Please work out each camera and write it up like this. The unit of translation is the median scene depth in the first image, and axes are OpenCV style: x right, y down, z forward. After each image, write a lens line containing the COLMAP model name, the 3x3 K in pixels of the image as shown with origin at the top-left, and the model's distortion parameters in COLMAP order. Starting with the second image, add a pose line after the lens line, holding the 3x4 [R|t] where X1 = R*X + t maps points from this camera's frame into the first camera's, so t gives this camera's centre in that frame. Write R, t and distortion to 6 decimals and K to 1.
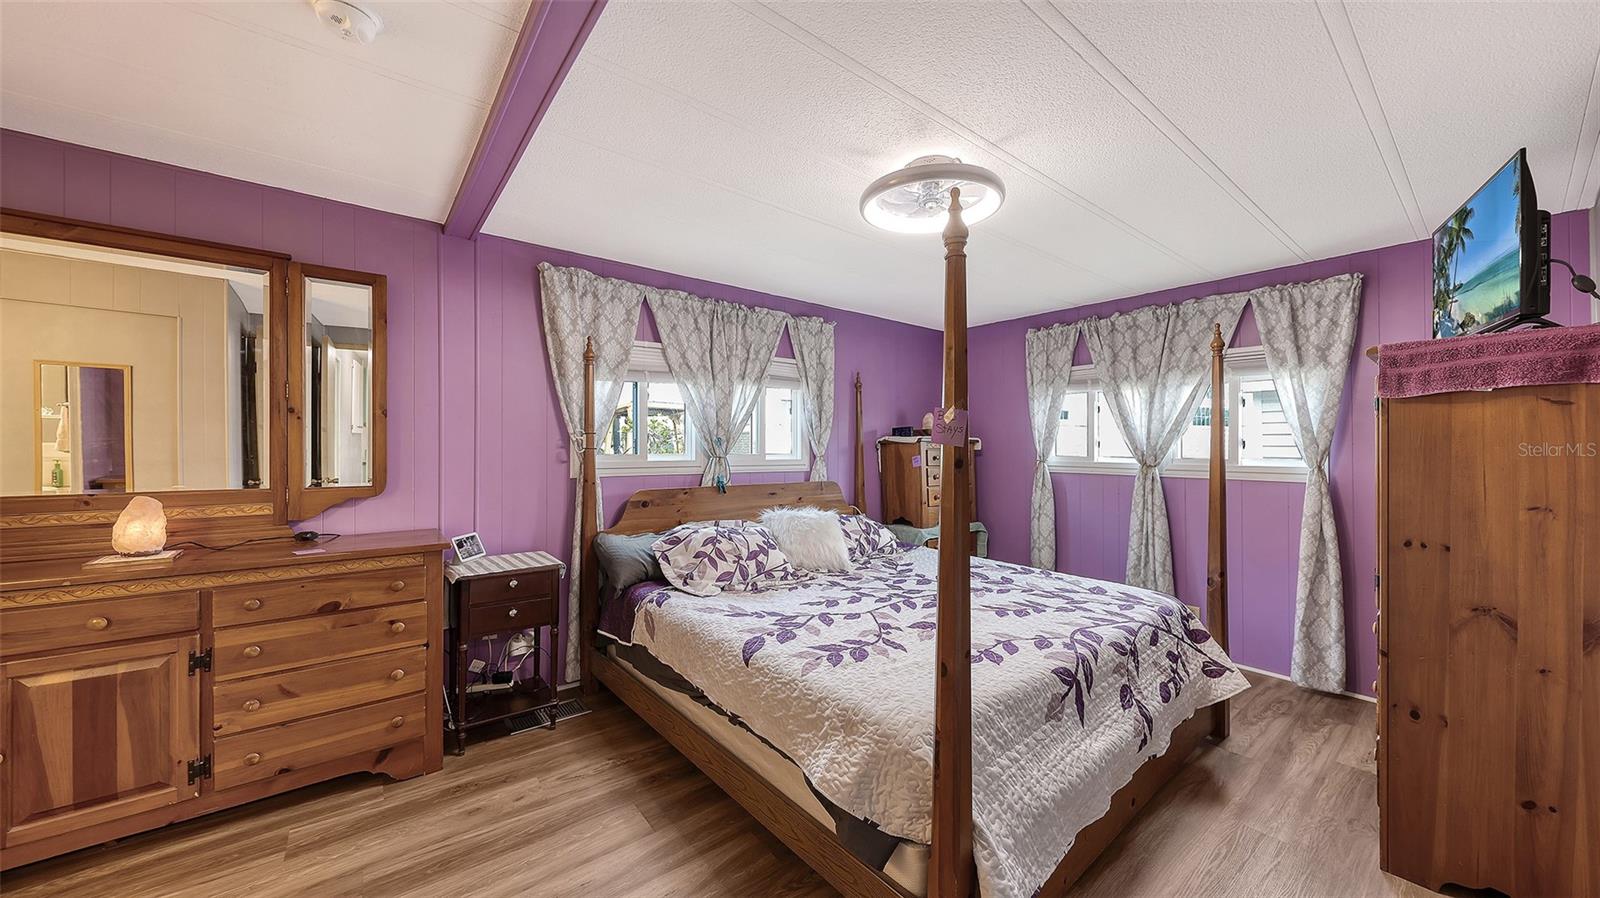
lens RADIAL K [[552.2, 0, 800.3], [0, 552.2, 446.5], [0, 0, 1]] dist [0.000039, 0.000011]
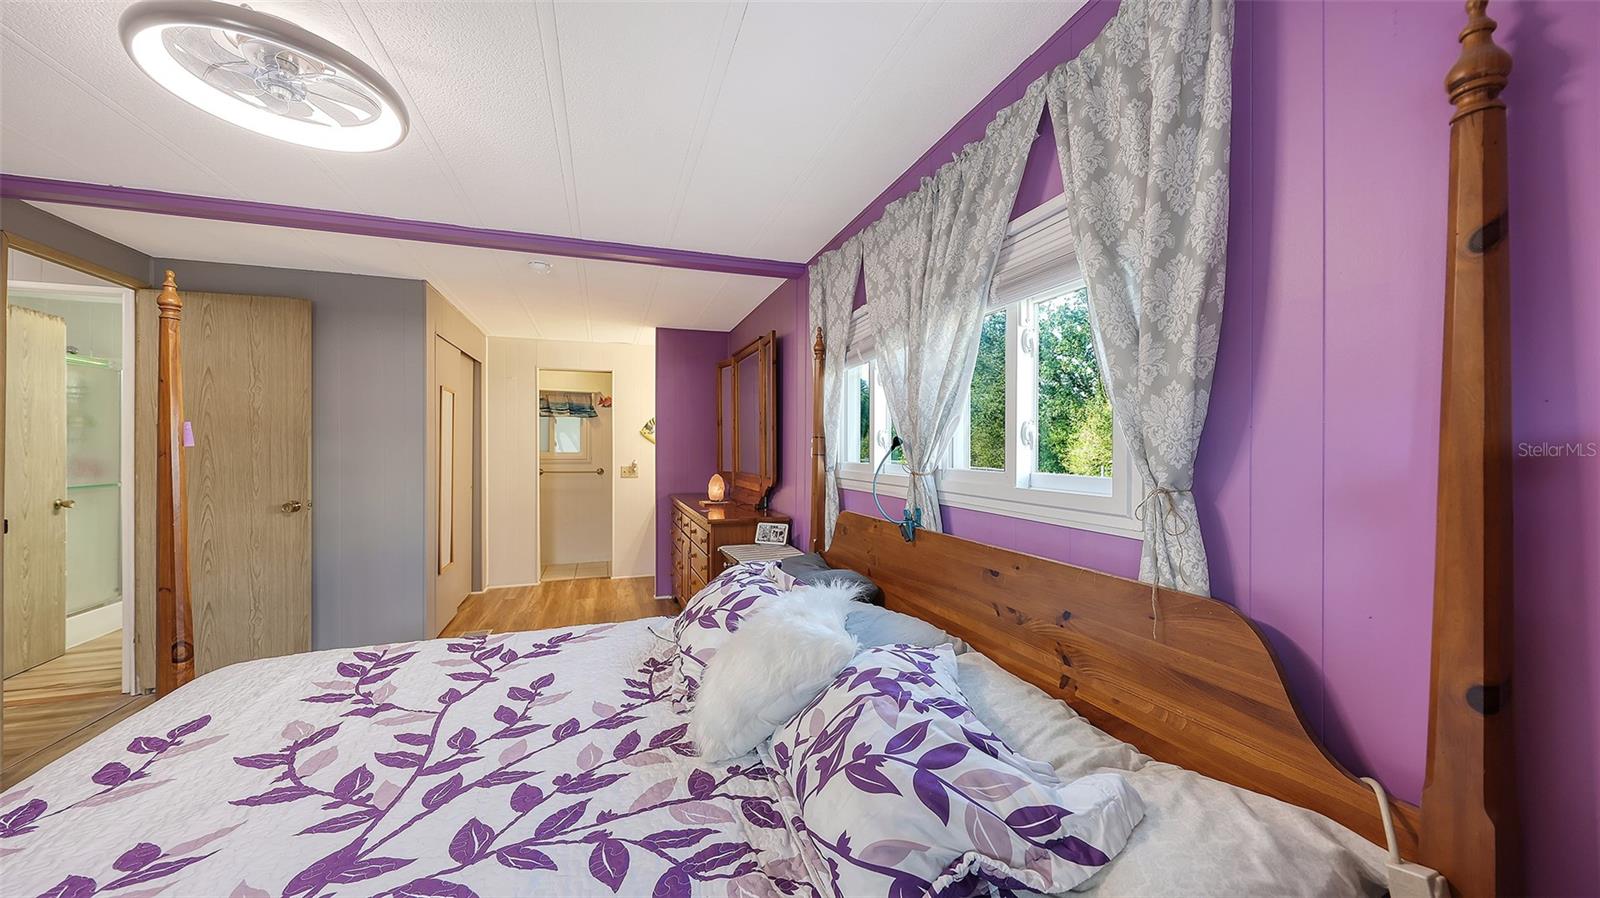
lens RADIAL K [[552.2, 0, 804.2], [0, 552.2, 454.1], [0, 0, 1]] dist [0.000039, 0.000011]
pose [[-0.320739, 0.004746, -0.947156, 0.563193], [-0.002369, 0.999980, 0.005813, -0.001739], [0.947165, 0.004108, -0.320721, 1.521714]]
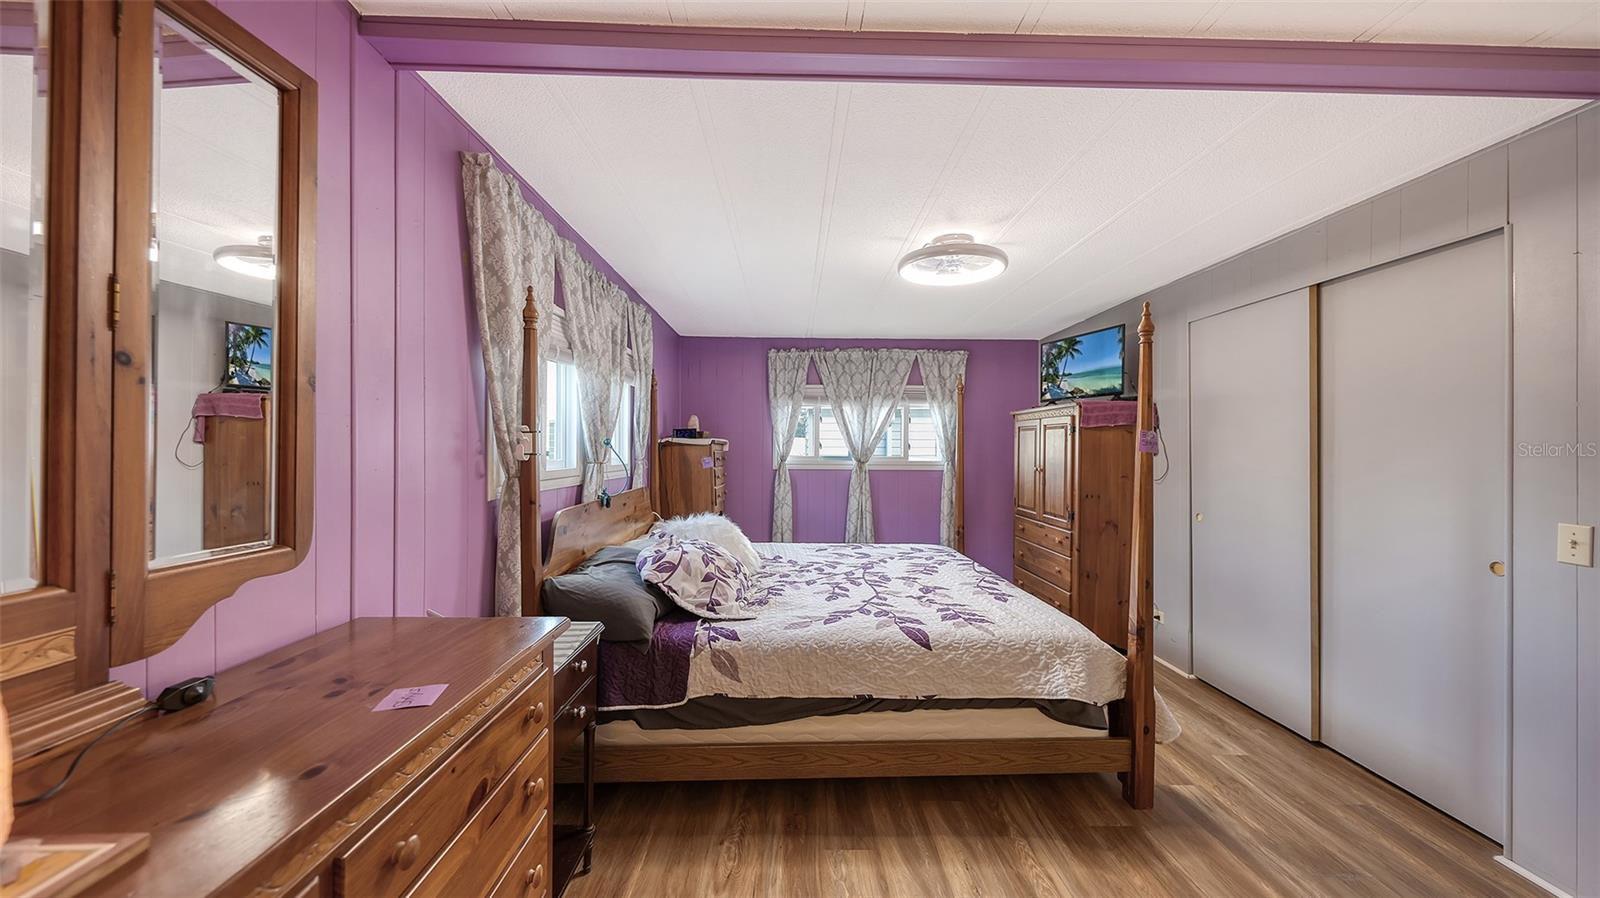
lens RADIAL K [[552.2, 0, 803.0], [0, 552.2, 443.2], [0, 0, 1]] dist [0.000039, 0.000011]
pose [[0.611147, 0.005999, 0.791494, -0.853165], [-0.003285, 0.999982, -0.005043, -0.008814], [-0.791510, 0.000482, 0.611156, 0.392712]]
